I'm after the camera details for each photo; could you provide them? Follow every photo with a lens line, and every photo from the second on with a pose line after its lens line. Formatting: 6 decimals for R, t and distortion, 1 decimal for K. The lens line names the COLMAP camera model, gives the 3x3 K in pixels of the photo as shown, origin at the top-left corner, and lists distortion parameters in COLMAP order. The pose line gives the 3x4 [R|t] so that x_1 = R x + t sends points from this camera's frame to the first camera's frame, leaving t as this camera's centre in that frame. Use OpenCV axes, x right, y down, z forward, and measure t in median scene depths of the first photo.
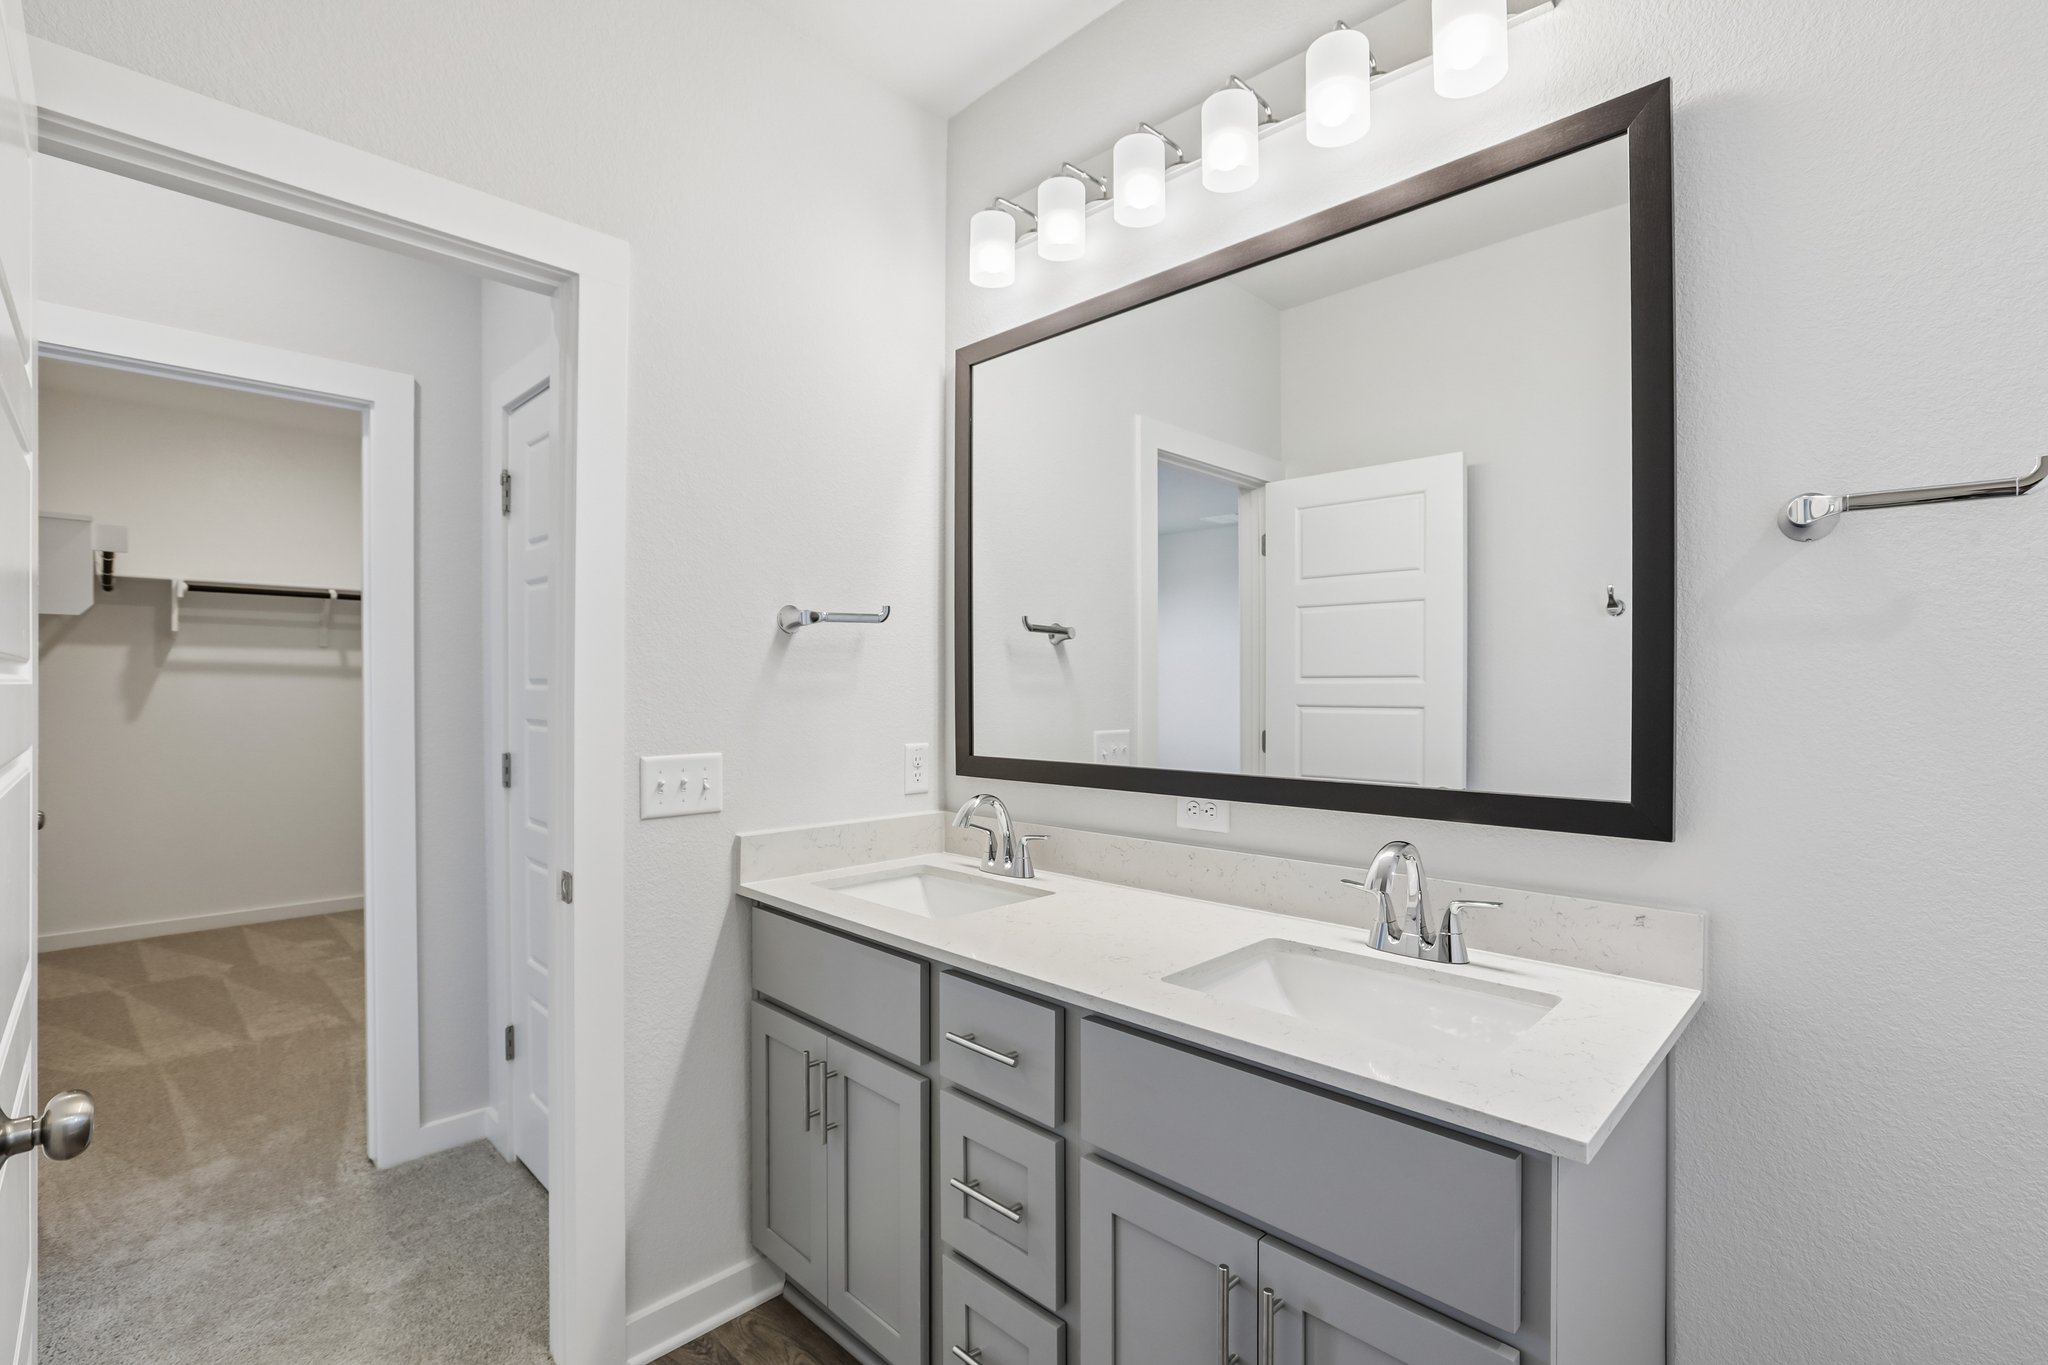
lens RADIAL K [[922.4, 0, 1026.2], [0, 922.4, 683.4], [0, 0, 1]] dist [-0.027596, 0.009486]
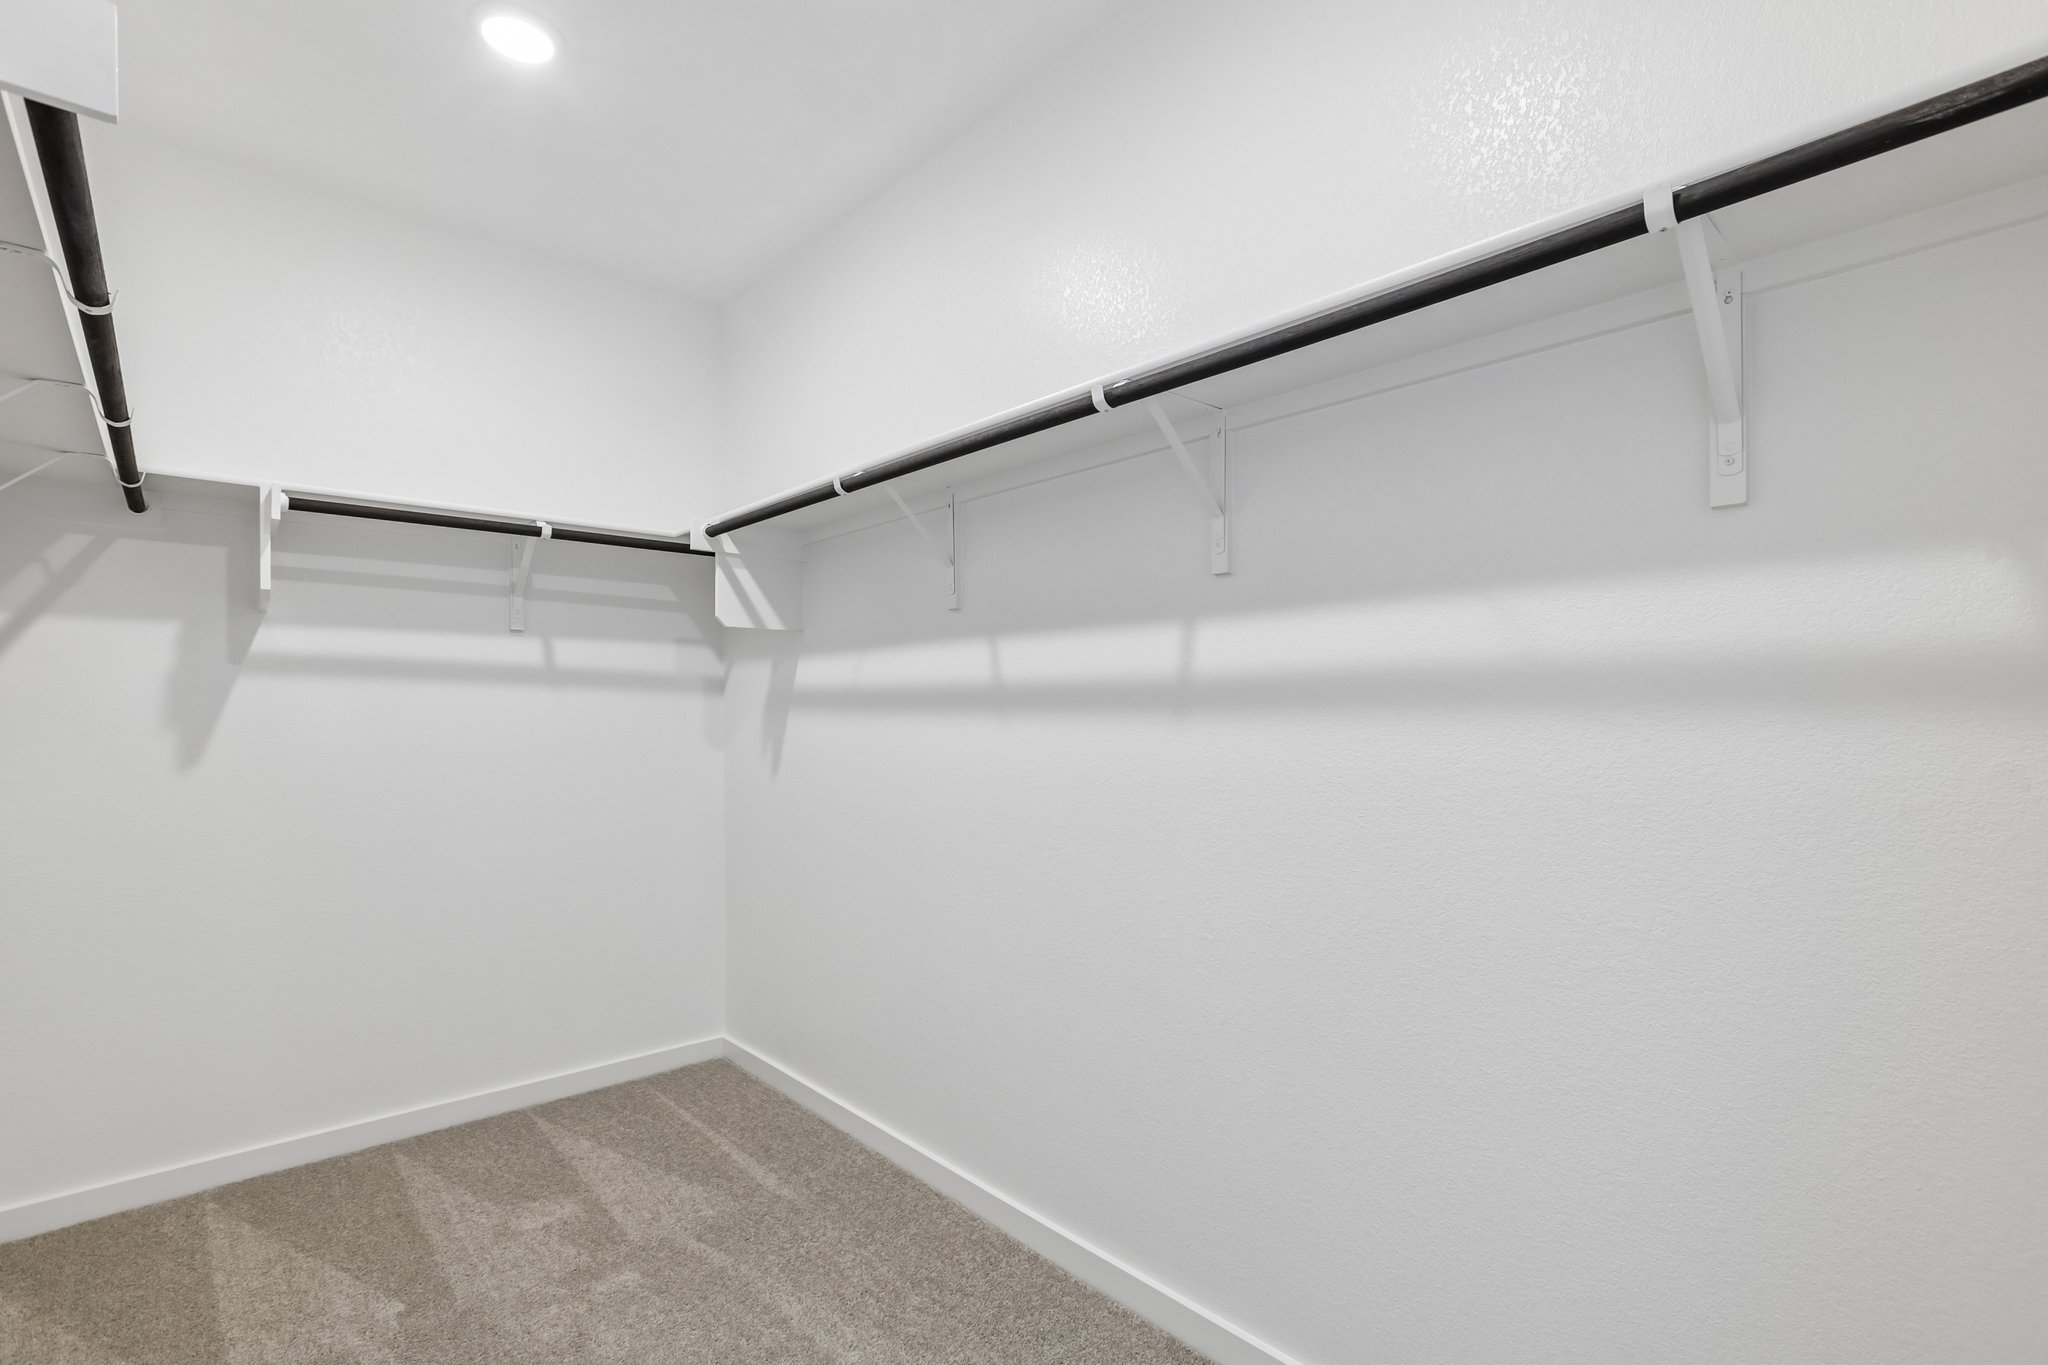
lens RADIAL K [[922.4, 0, 1023.9], [0, 922.4, 716.5], [0, 0, 1]] dist [-0.027596, 0.009486]
pose [[0.998741, -0.005758, -0.049831, -0.479430], [0.006061, 0.999964, 0.005938, 0.012333], [0.049795, -0.006232, 0.998740, 0.501575]]
